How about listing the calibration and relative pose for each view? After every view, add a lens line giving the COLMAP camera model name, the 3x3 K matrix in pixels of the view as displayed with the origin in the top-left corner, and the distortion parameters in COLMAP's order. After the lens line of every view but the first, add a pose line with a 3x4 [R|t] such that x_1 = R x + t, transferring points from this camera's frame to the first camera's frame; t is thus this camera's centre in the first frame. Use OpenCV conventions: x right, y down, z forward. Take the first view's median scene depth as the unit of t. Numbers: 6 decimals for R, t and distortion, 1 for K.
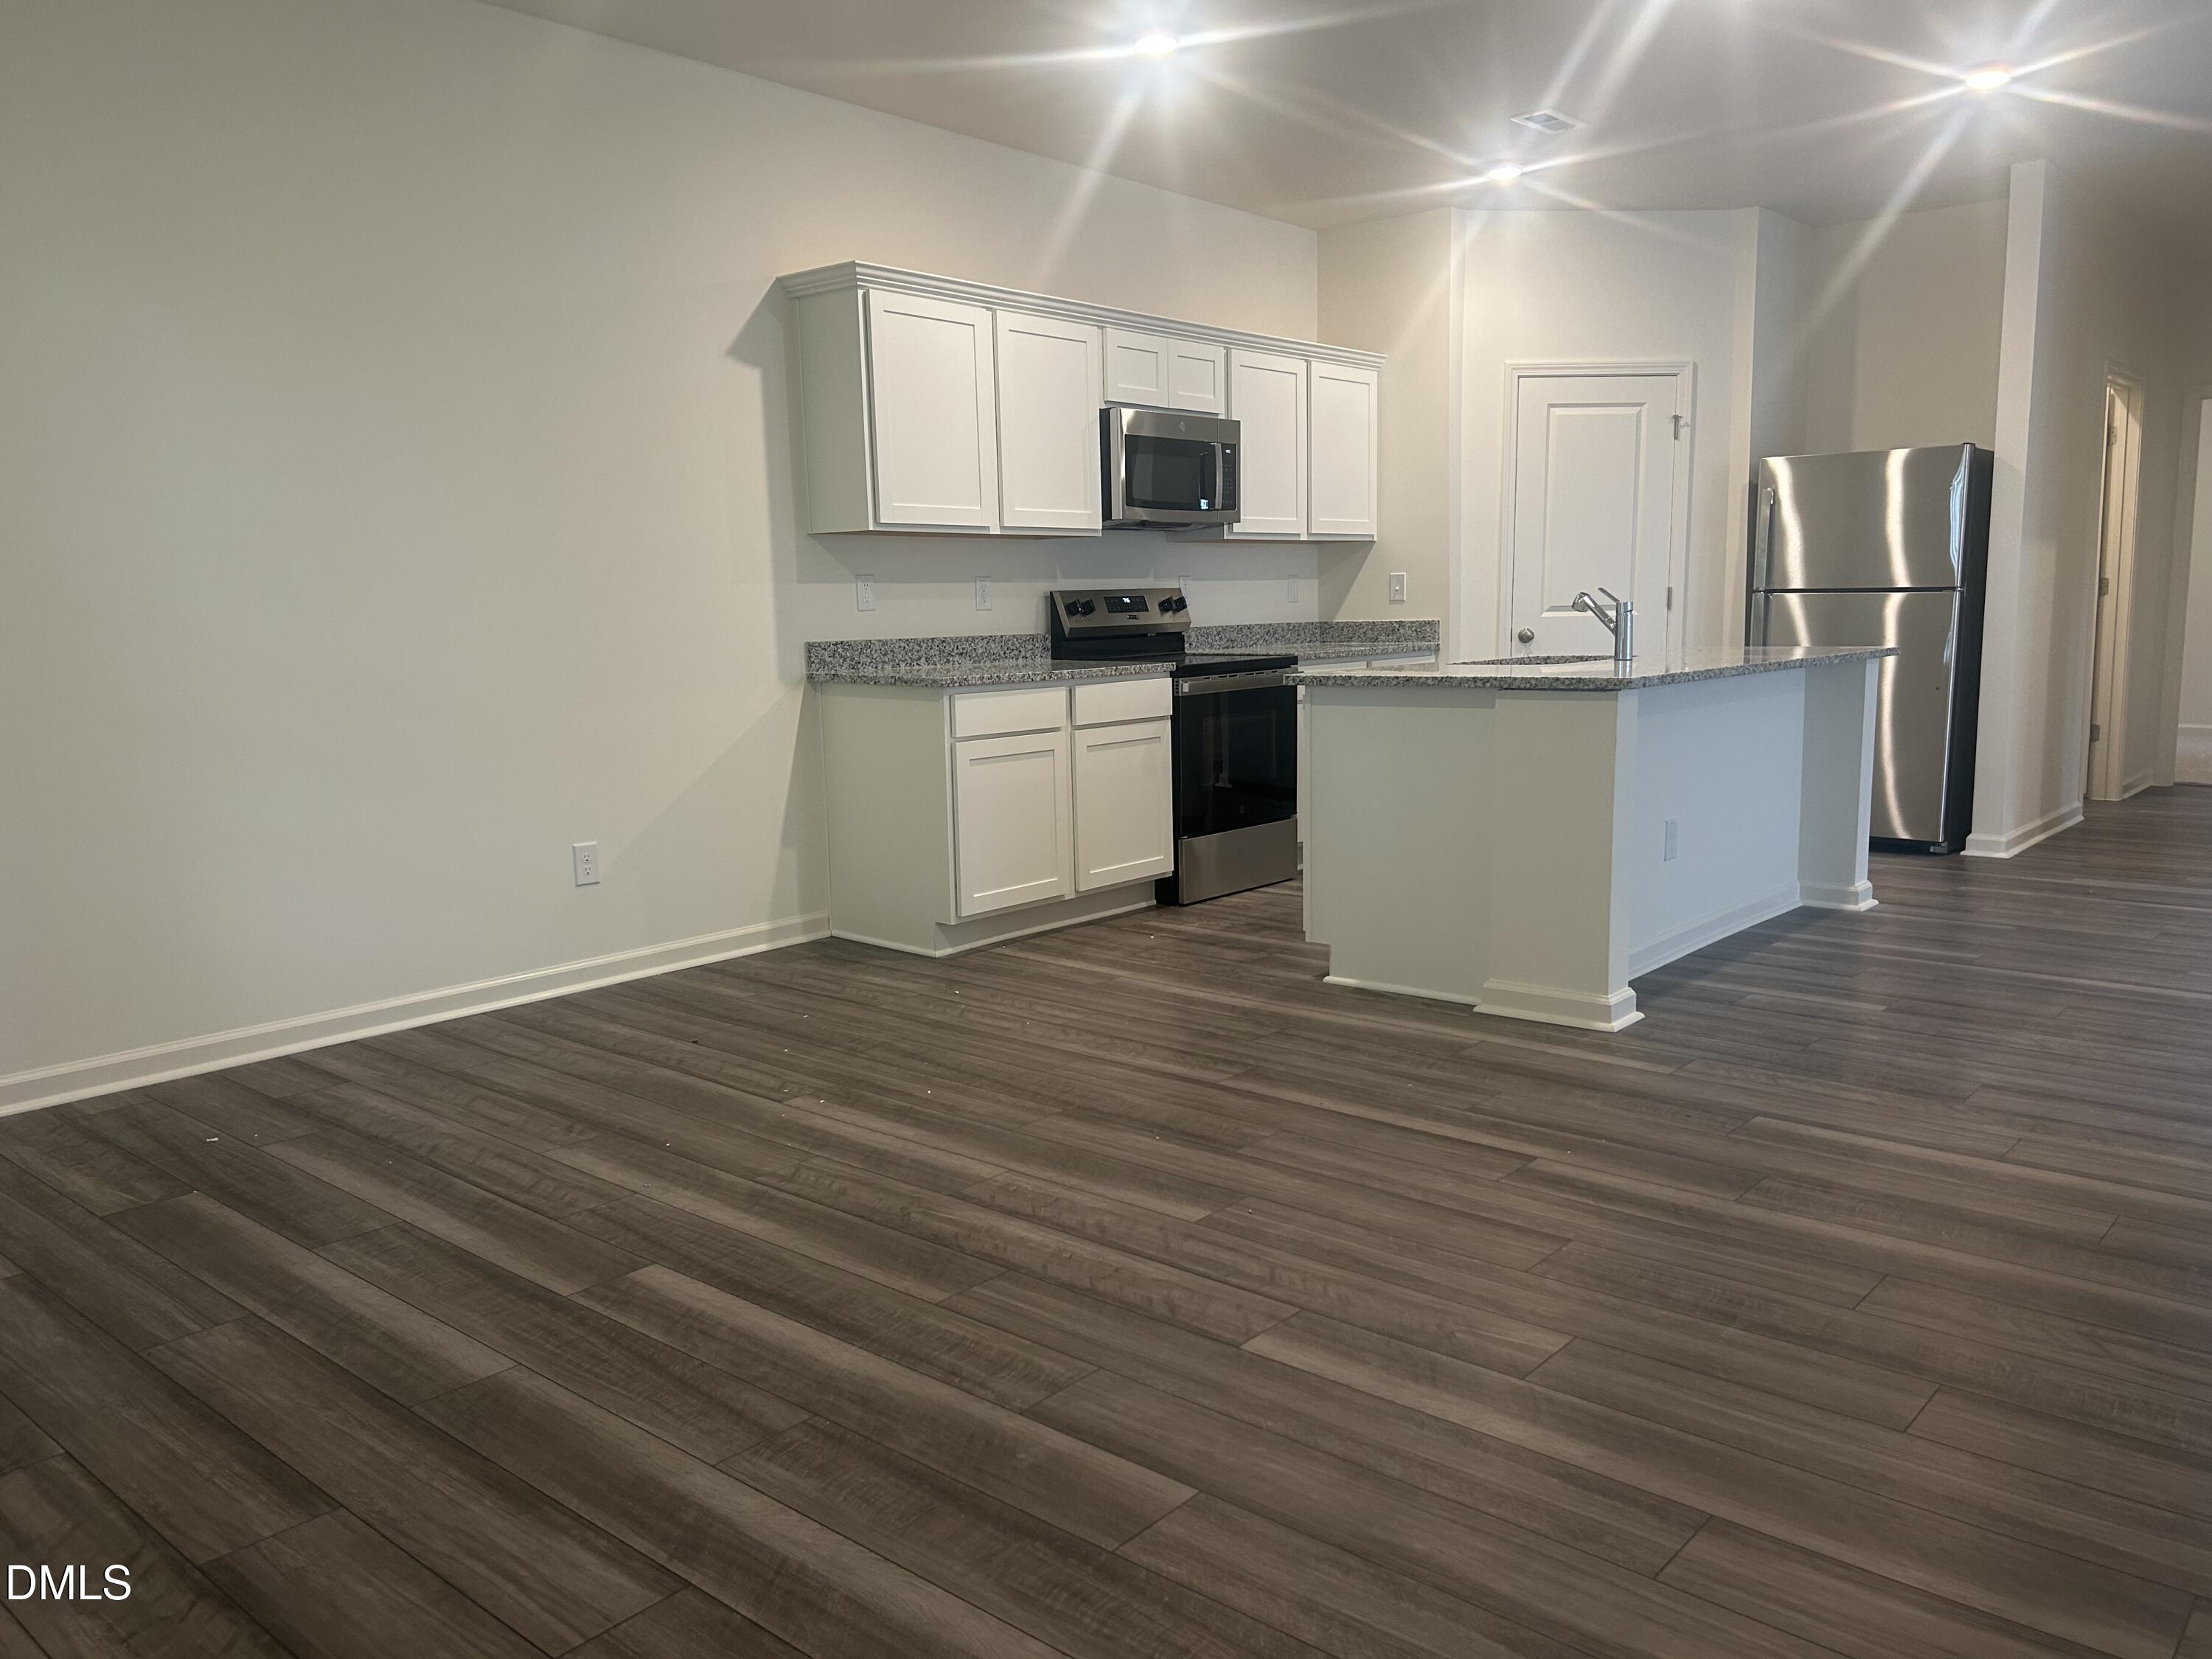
lens RADIAL K [[1662.7, 0, 1087.4], [0, 1662.7, 831.4], [0, 0, 1]] dist [0.053914, -0.048551]
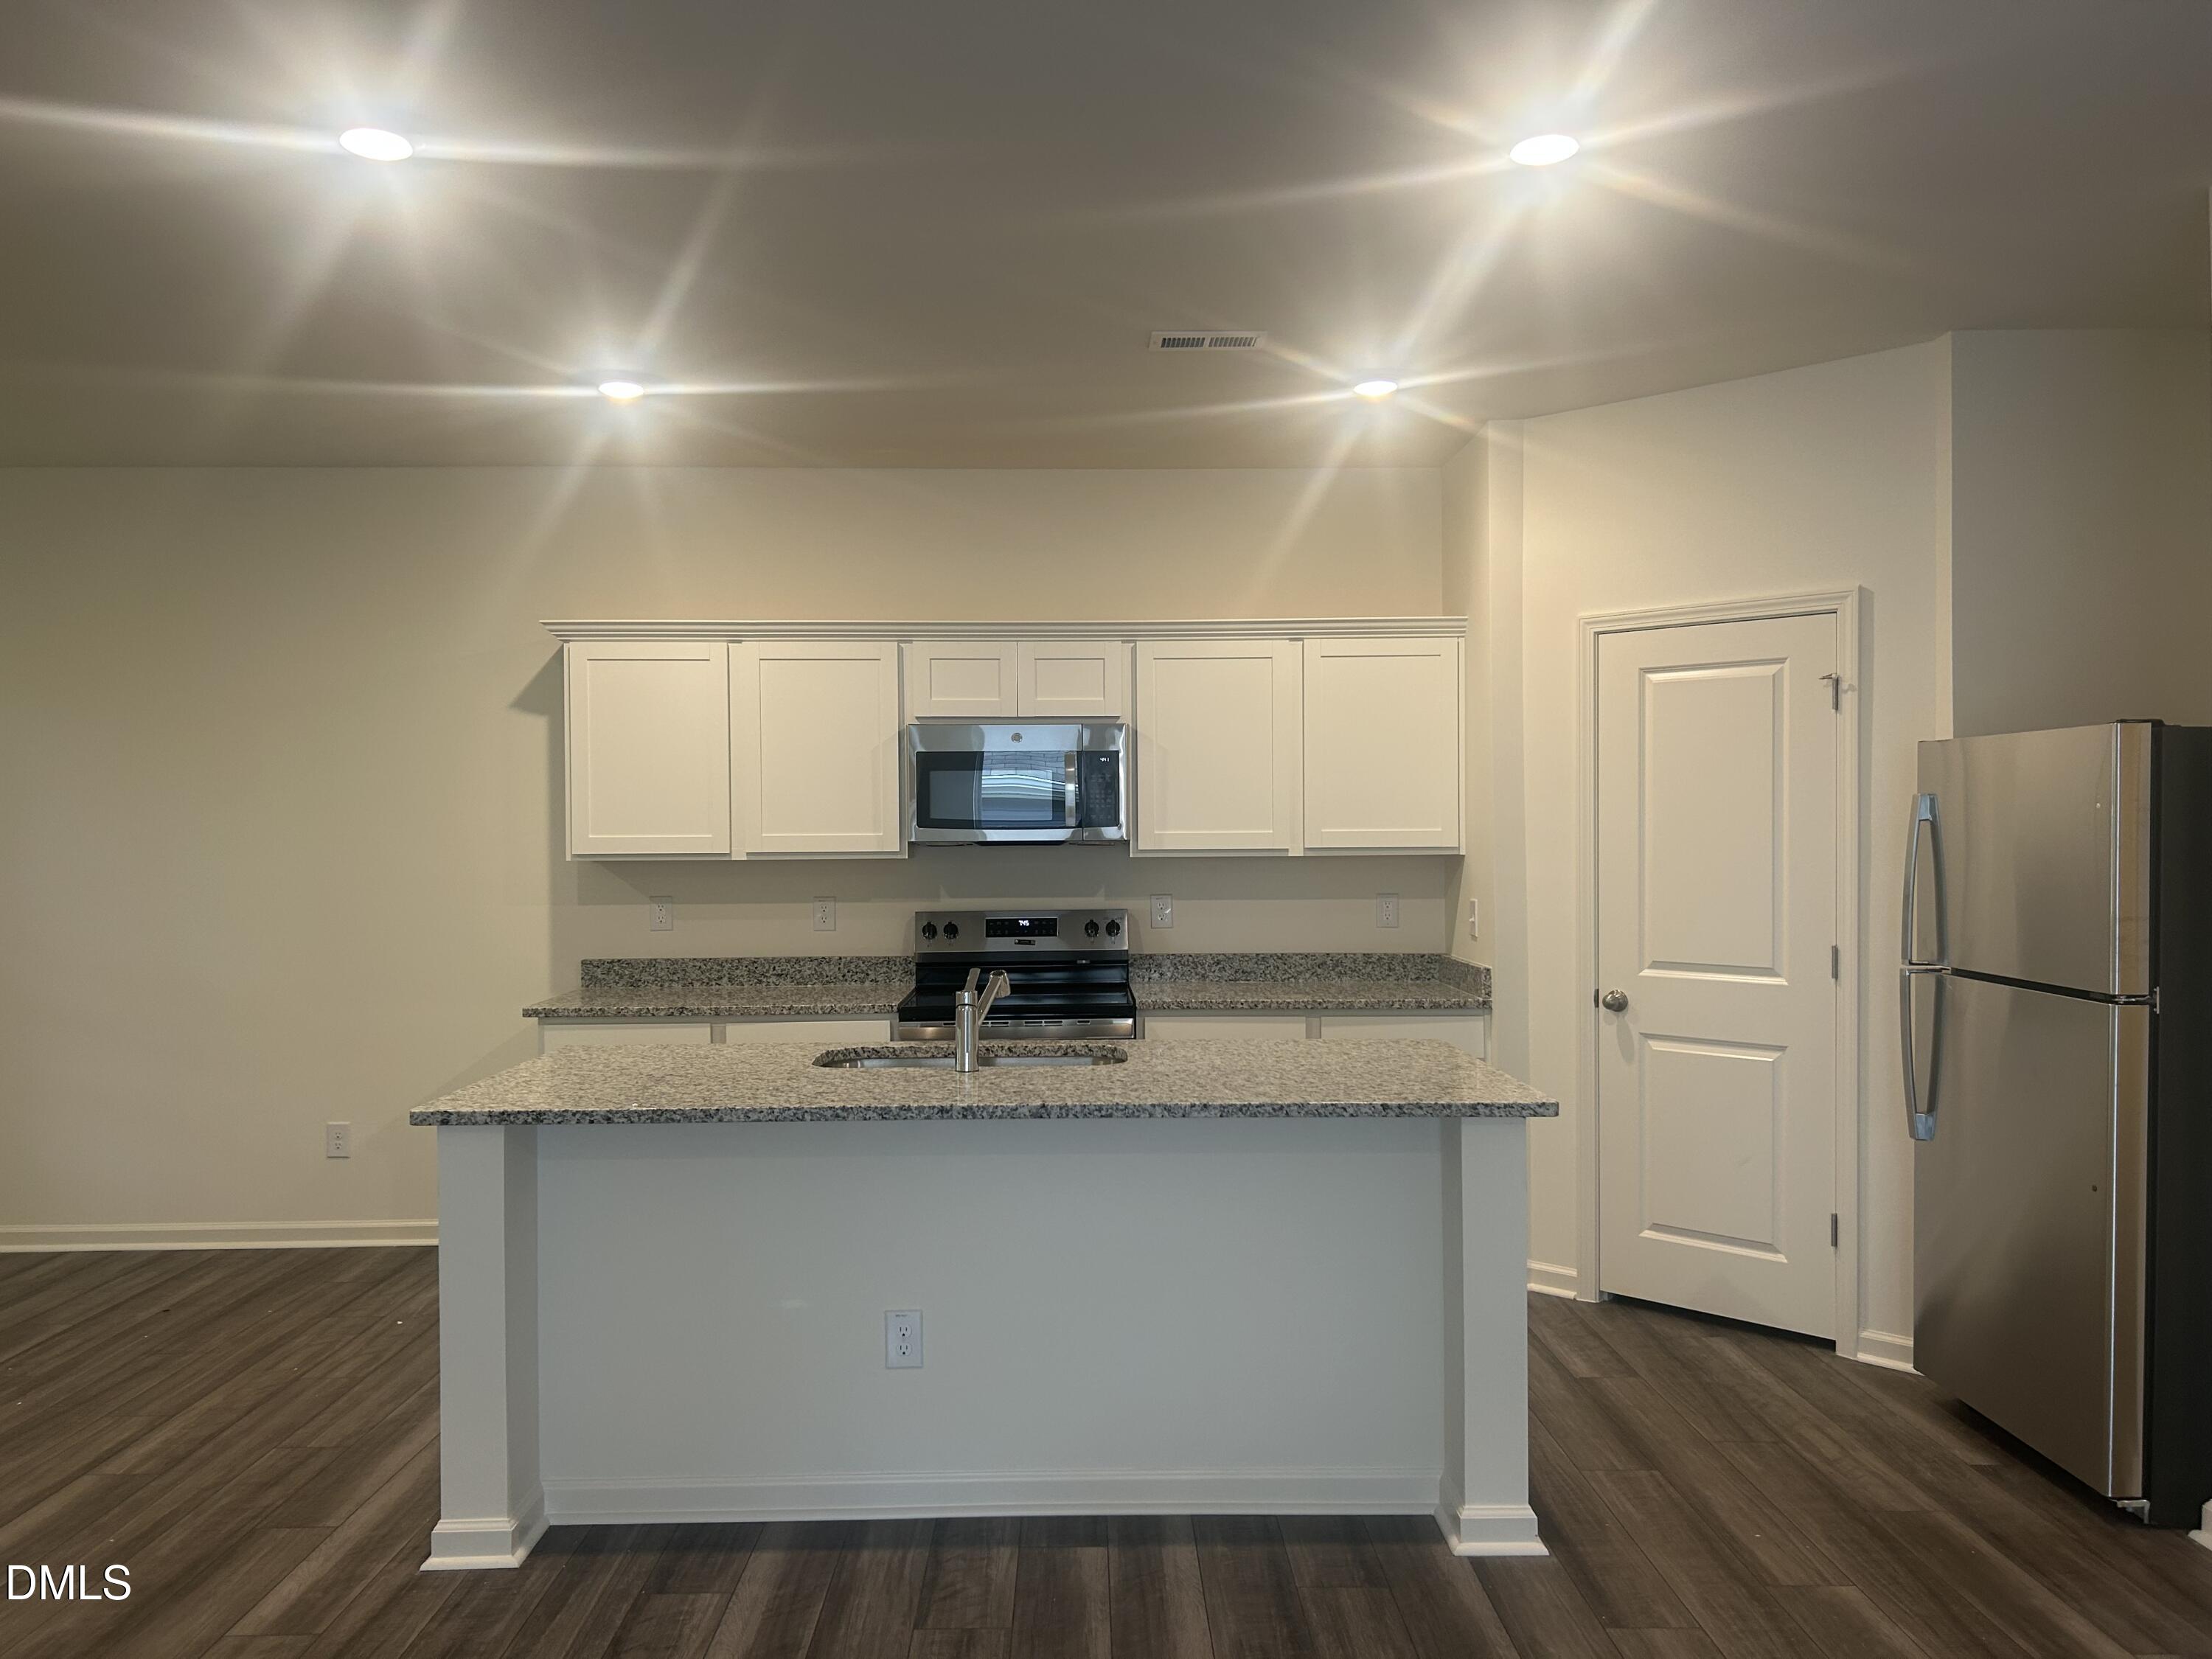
lens RADIAL K [[1662.7, 0, 1101.7], [0, 1662.7, 808.9], [0, 0, 1]] dist [0.053914, -0.048551]
pose [[0.666394, 0.008067, -0.745557, 1.011540], [-0.109437, 0.990170, -0.087103, -0.179026], [0.737525, 0.139636, 0.660726, 0.612775]]
